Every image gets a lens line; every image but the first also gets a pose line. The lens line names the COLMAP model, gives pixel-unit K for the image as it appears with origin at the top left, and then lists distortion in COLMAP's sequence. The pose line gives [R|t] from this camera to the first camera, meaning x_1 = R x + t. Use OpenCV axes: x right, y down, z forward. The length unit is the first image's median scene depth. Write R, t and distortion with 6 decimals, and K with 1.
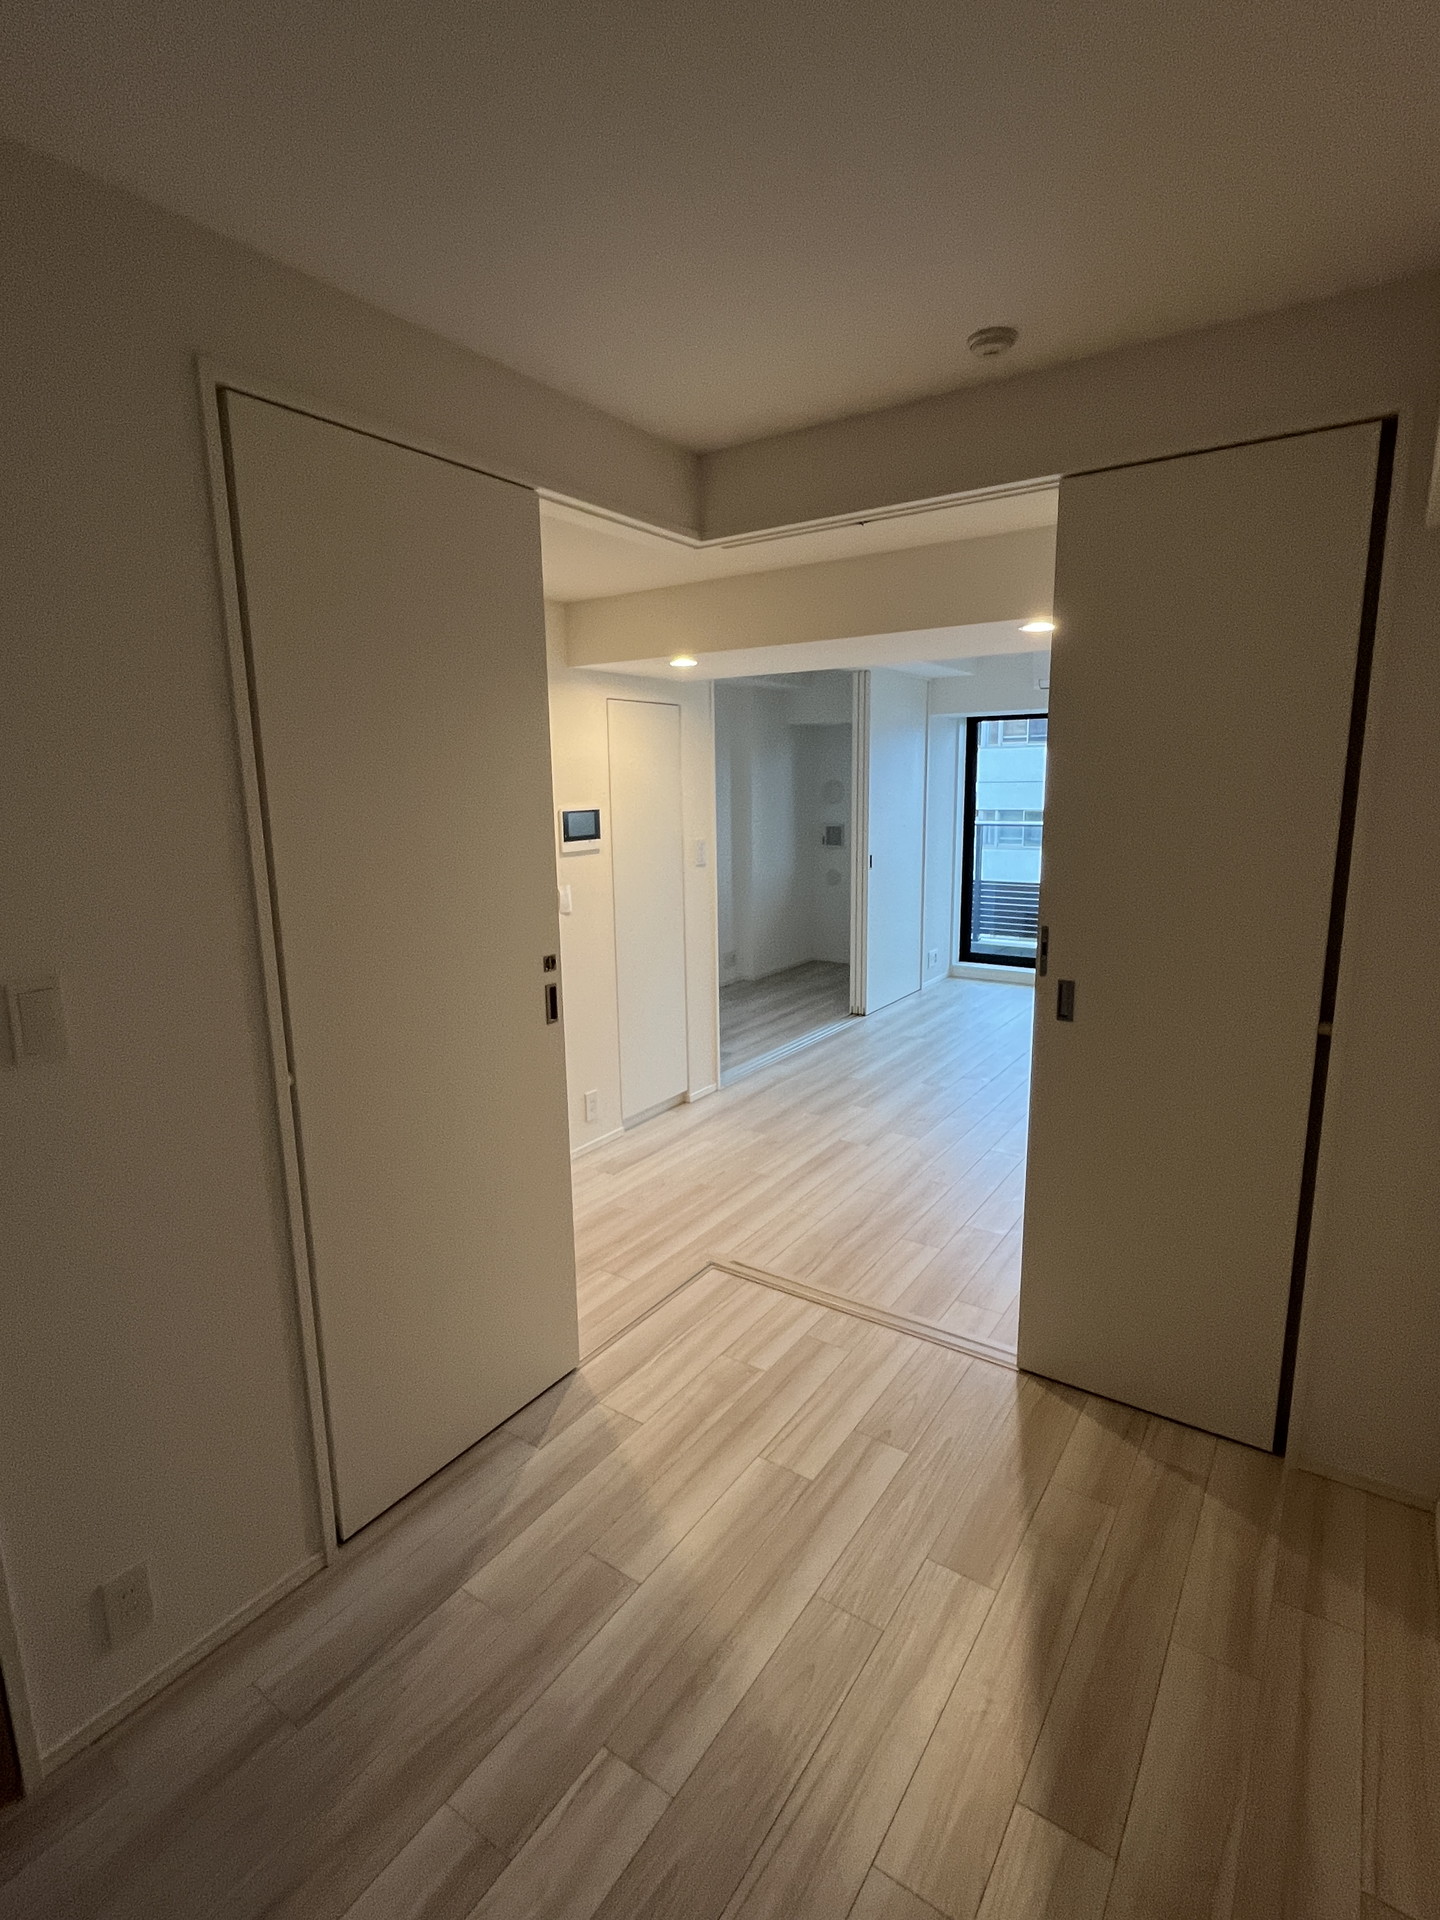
lens RADIAL K [[945.2, 0, 711.5], [0, 945.2, 971.6], [0, 0, 1]] dist [0.001449, 0.000332]
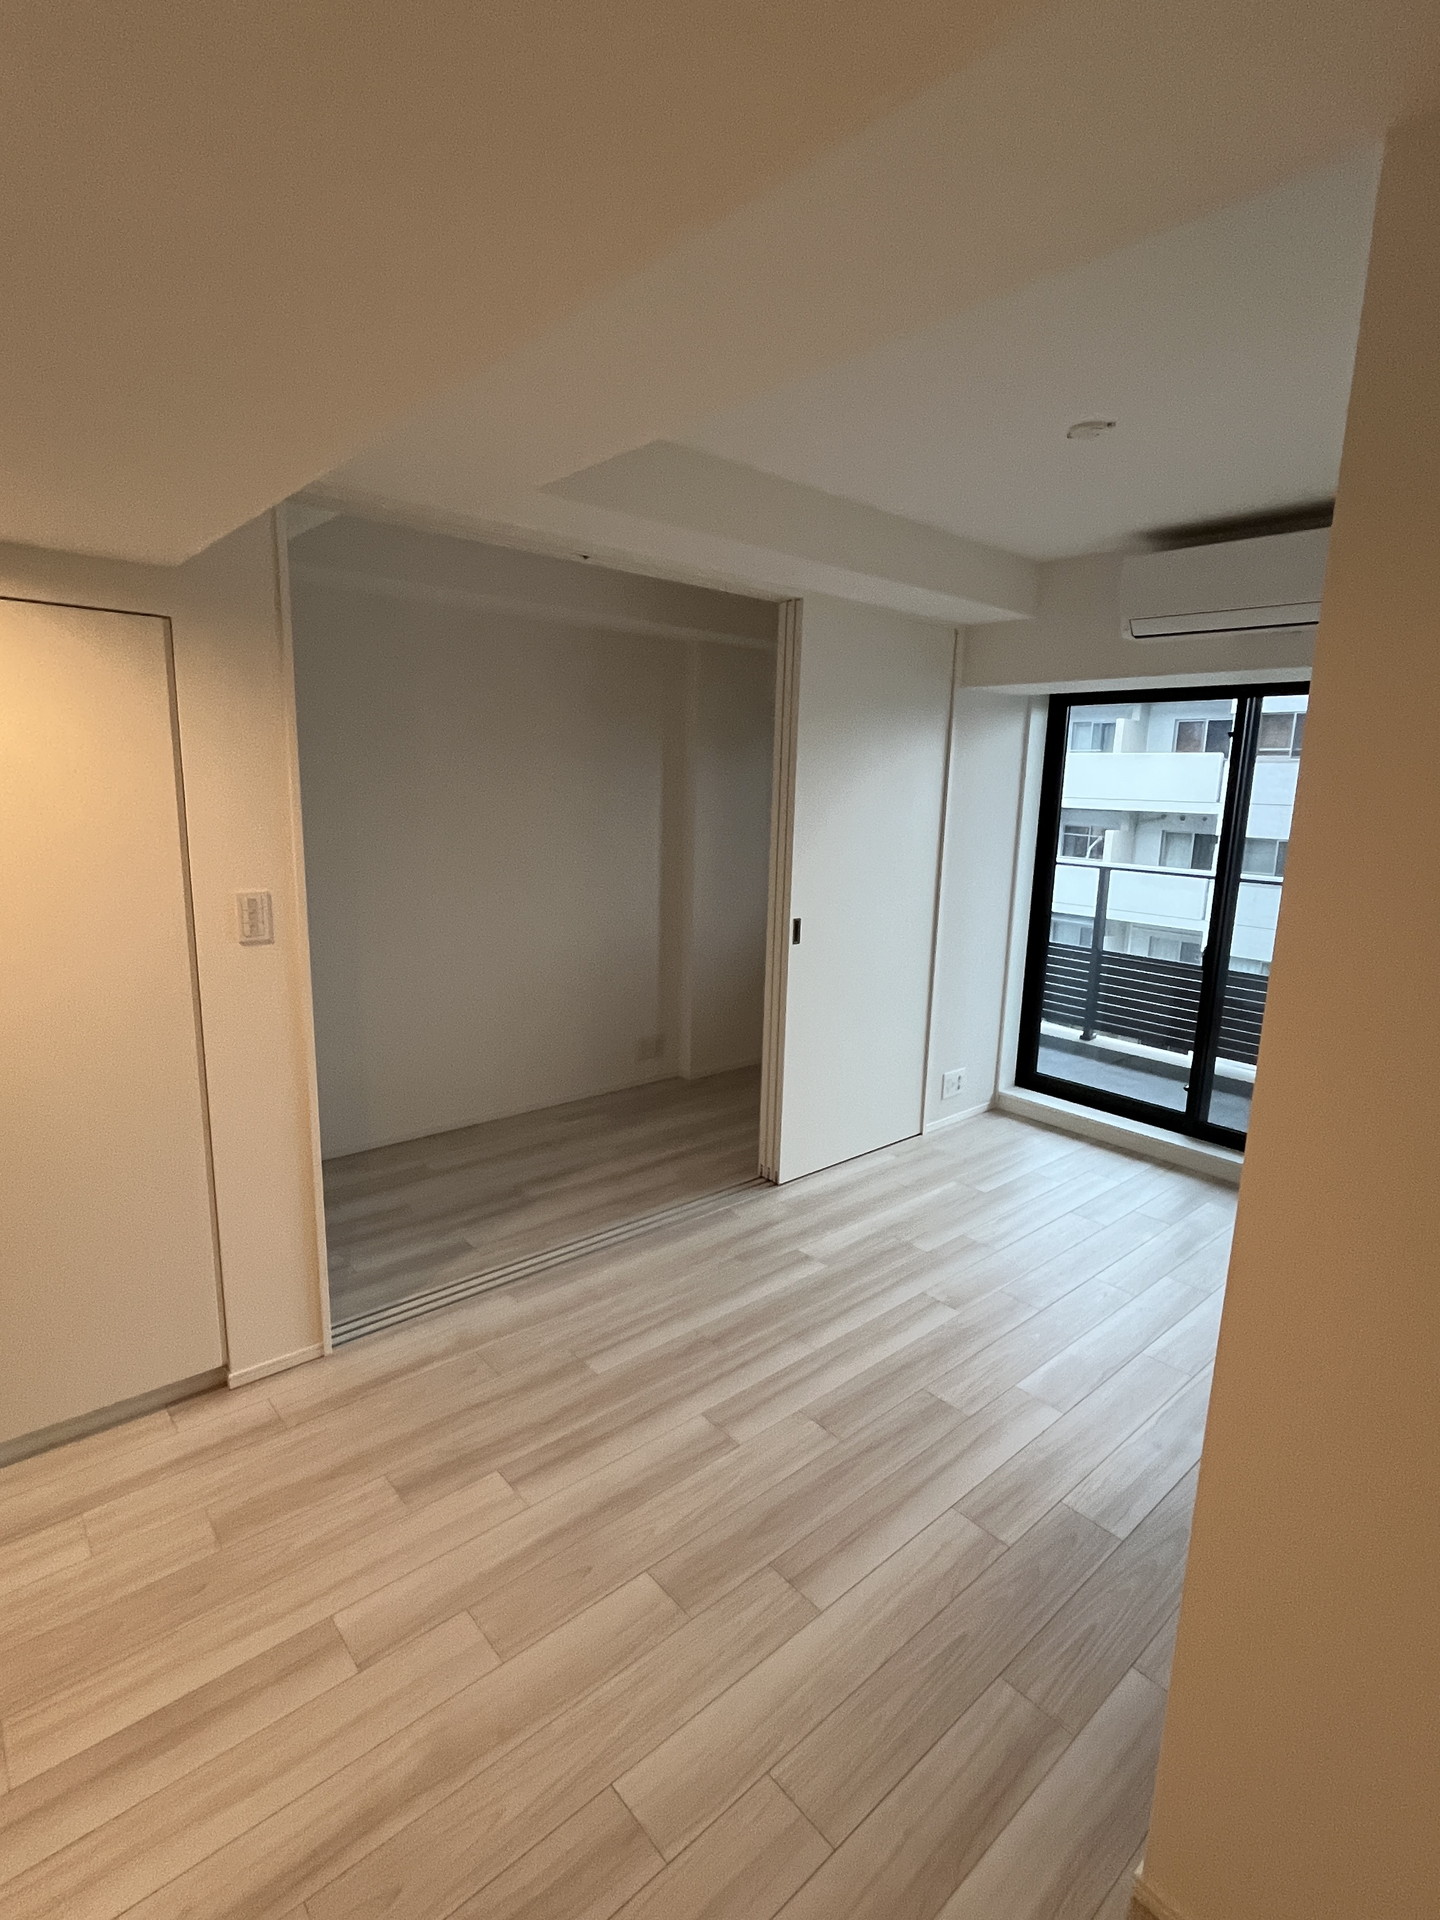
lens RADIAL K [[945.2, 0, 719.4], [0, 945.2, 957.0], [0, 0, 1]] dist [0.001449, 0.000332]
pose [[0.968549, 0.084535, -0.234024, 0.318126], [-0.089066, 0.995986, -0.008842, -0.109846], [0.232337, 0.029408, 0.972191, 0.514475]]
